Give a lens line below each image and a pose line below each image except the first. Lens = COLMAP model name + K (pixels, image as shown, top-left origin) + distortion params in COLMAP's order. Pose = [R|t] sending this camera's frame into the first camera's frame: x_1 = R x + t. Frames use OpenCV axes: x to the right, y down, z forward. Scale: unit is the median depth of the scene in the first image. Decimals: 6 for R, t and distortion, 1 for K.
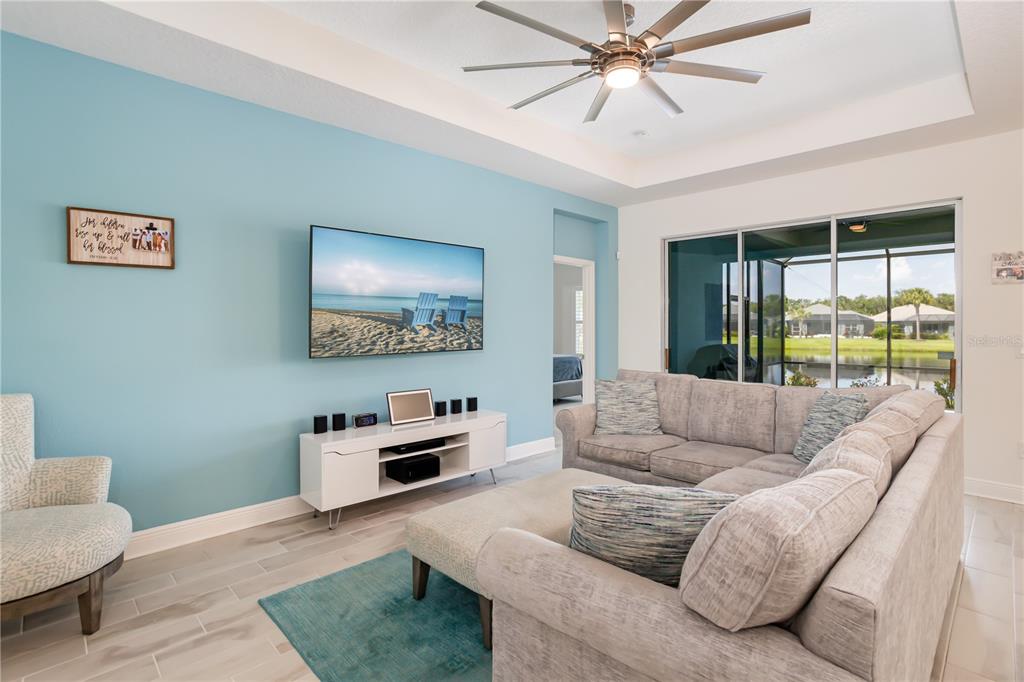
lens RADIAL K [[505.9, 0, 513.2], [0, 505.9, 330.7], [0, 0, 1]] dist [-0.047188, 0.033688]
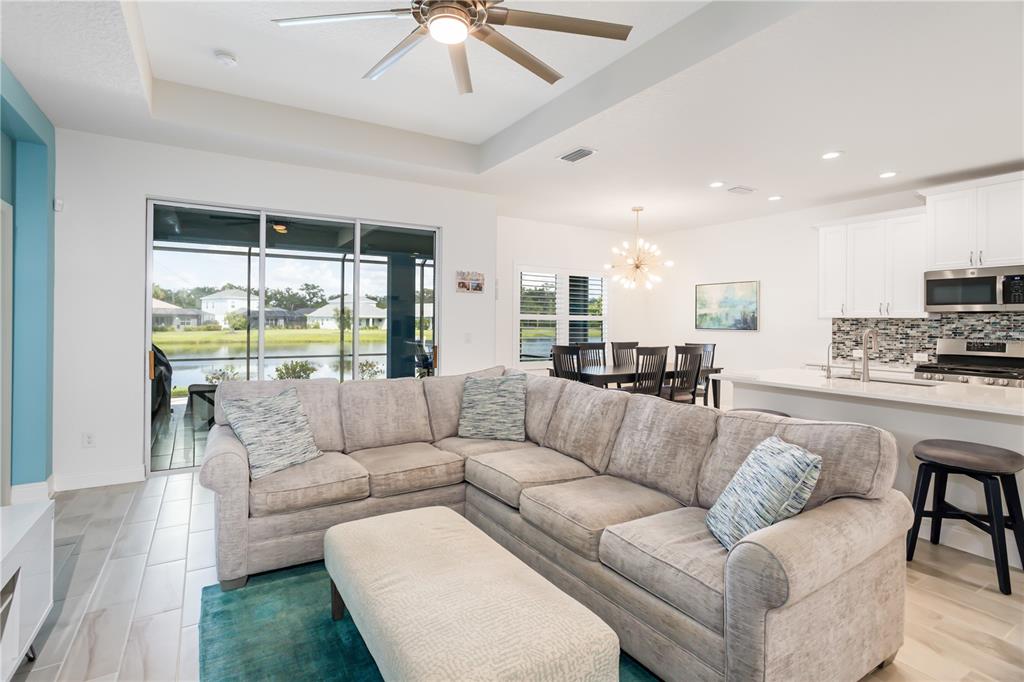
lens RADIAL K [[511.1, 0, 504.1], [0, 511.1, 318.4], [0, 0, 1]] dist [-0.002301, 0.000097]
pose [[0.241940, 0.006547, 0.970269, -0.439000], [0.002686, 0.999969, -0.007418, -0.007320], [-0.970287, 0.004401, 0.241915, 0.511086]]
